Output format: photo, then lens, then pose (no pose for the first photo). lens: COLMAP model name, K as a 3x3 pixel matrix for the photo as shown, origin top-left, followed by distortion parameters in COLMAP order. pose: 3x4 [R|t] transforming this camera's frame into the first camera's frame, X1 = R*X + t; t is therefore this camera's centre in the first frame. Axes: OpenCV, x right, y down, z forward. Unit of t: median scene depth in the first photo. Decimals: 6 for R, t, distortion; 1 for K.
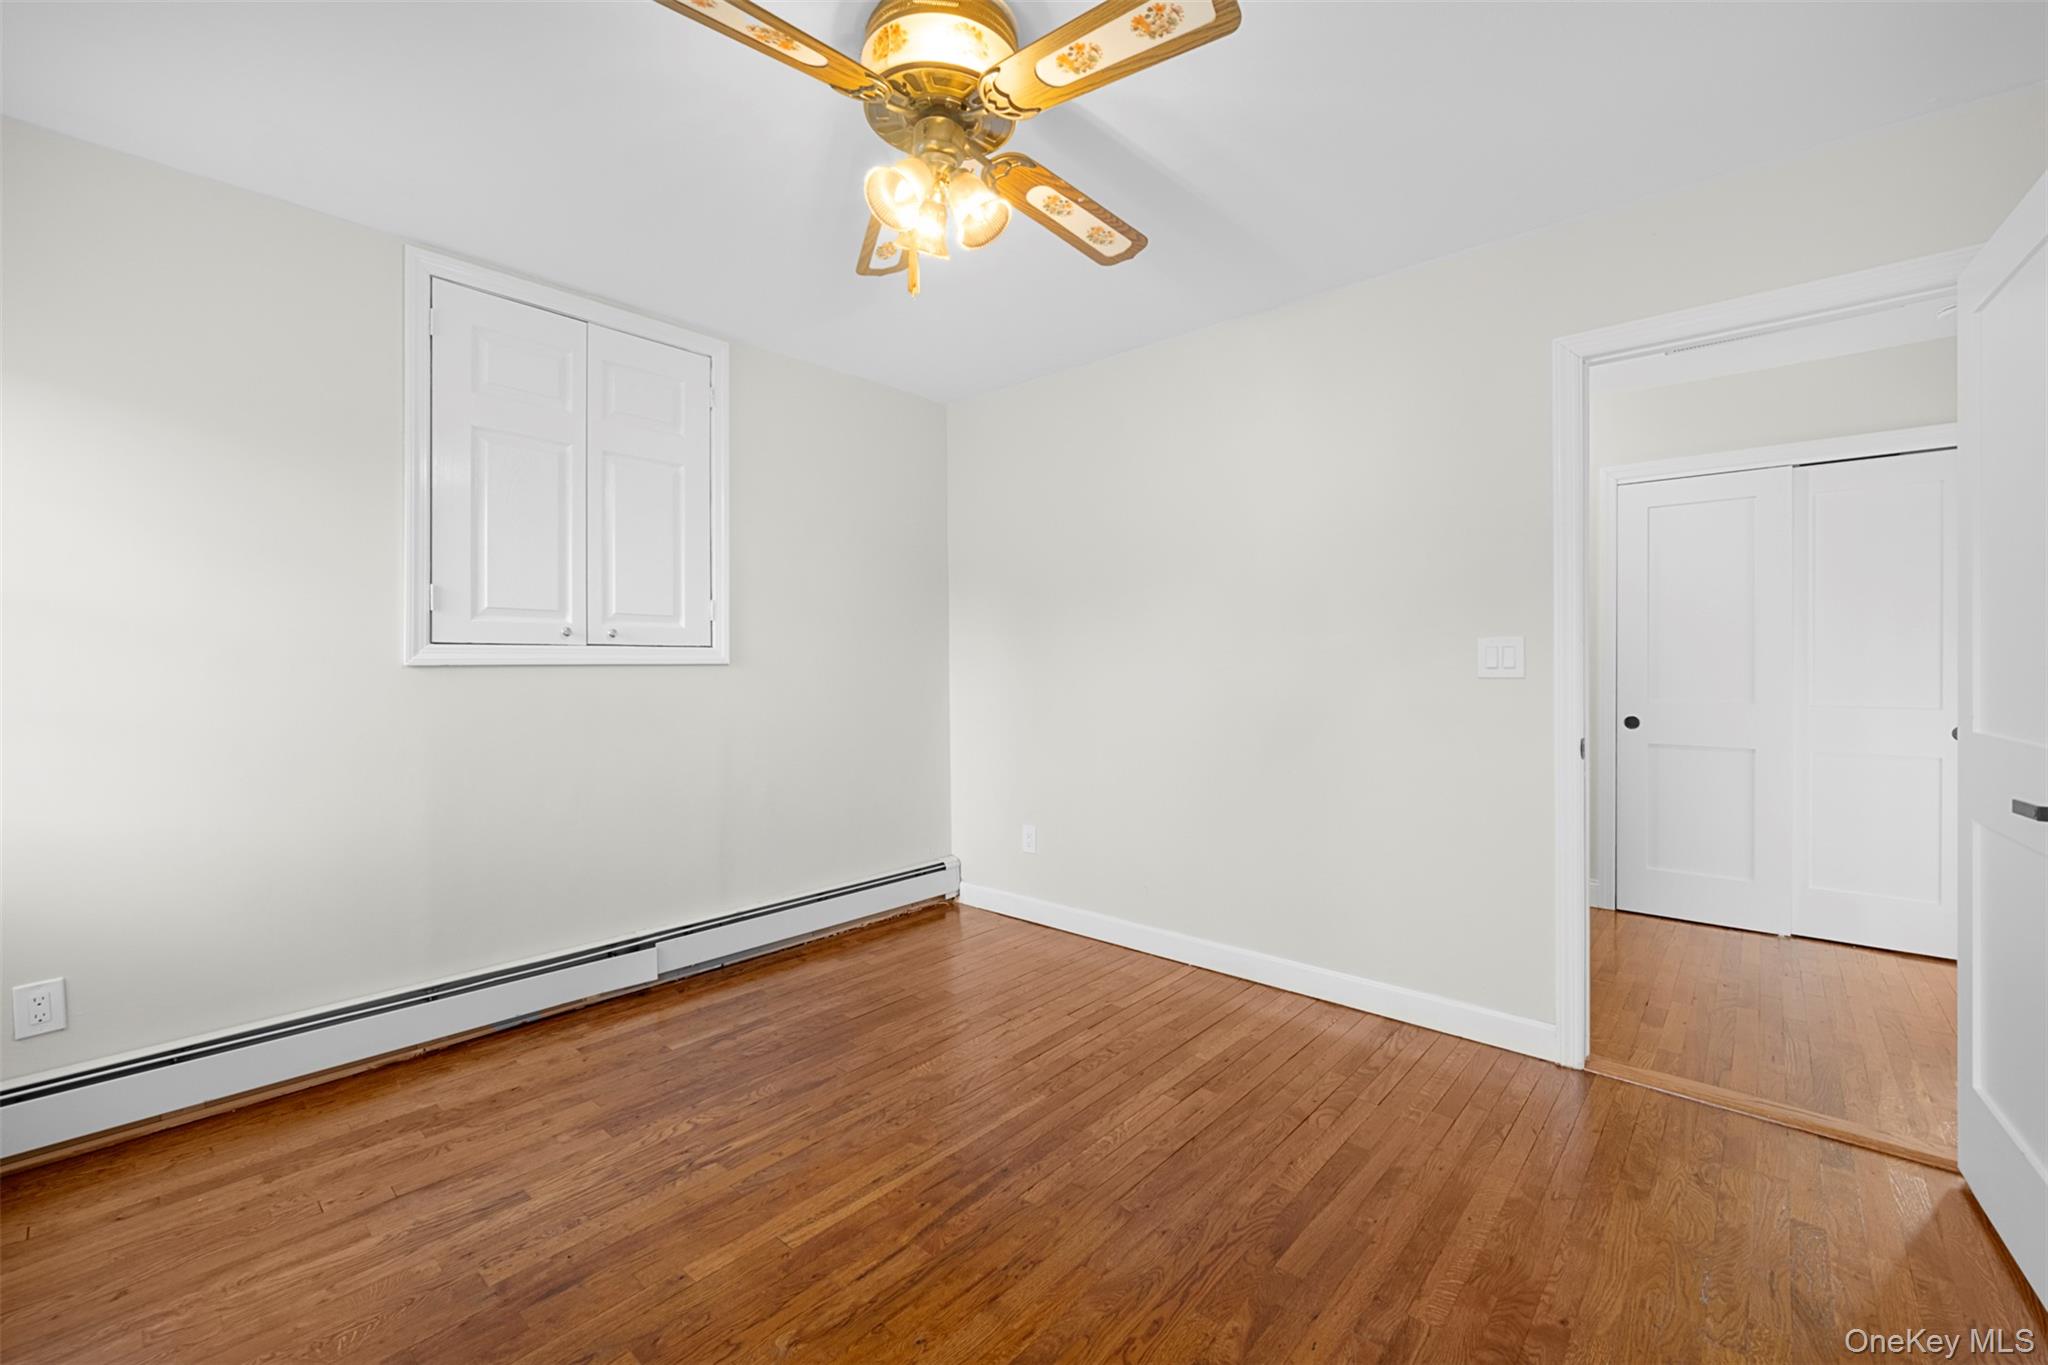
lens RADIAL K [[837.8, 0, 1025.2], [0, 837.8, 669.1], [0, 0, 1]] dist [0.001122, -0.000848]
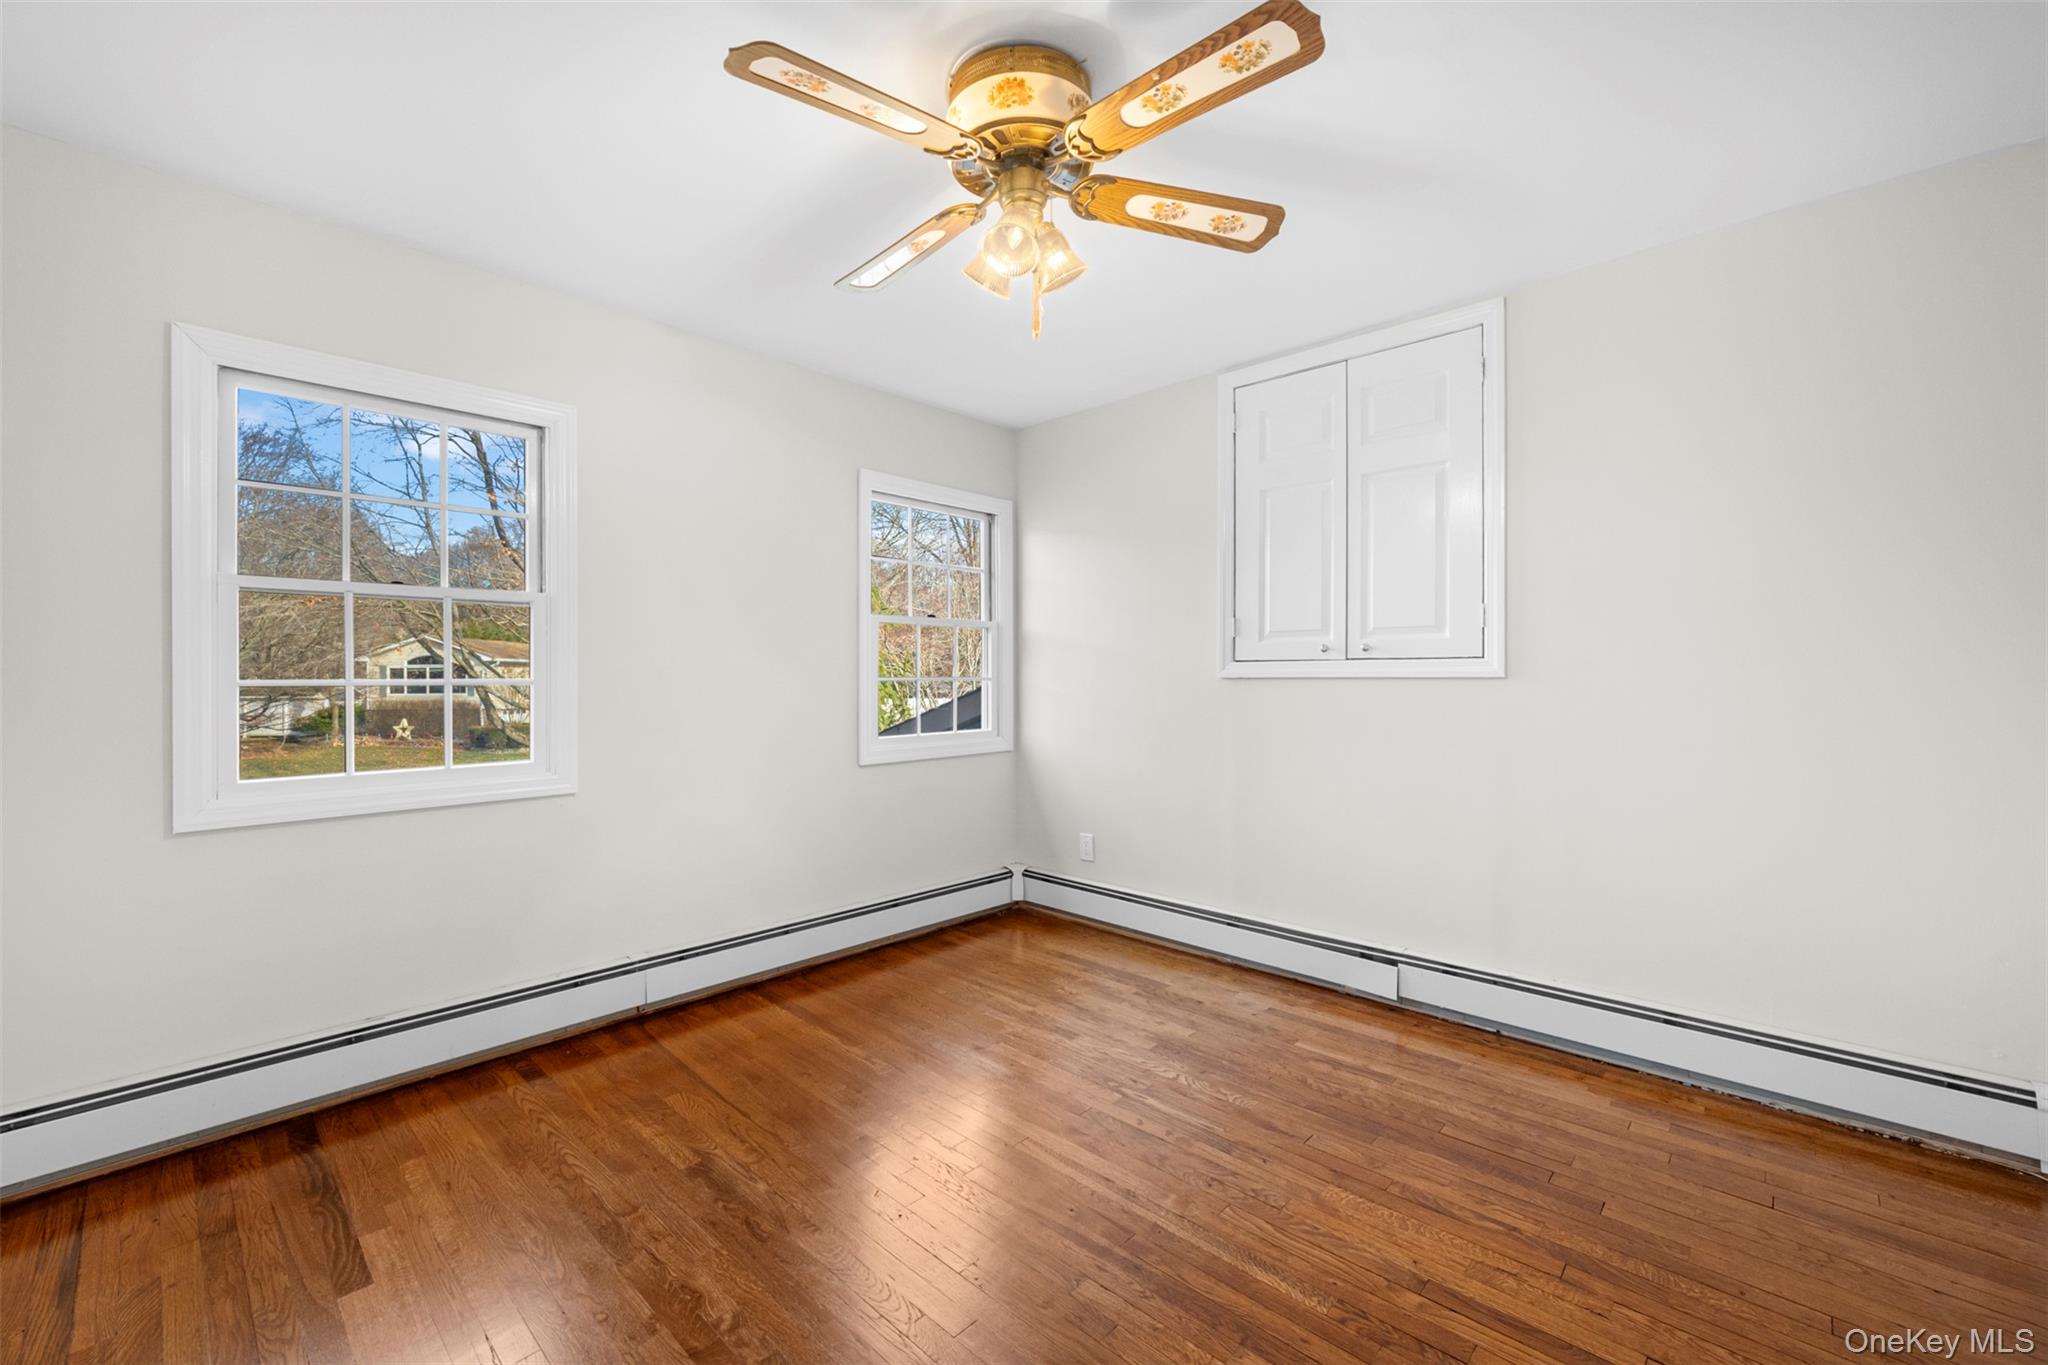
lens RADIAL K [[837.8, 0, 1021.4], [0, 837.8, 677.2], [0, 0, 1]] dist [0.001122, -0.000848]
pose [[-0.030305, 0.005866, -0.999523, 0.601915], [-0.005951, 0.999964, 0.006049, -0.010716], [0.999523, 0.006132, -0.030269, 0.648144]]
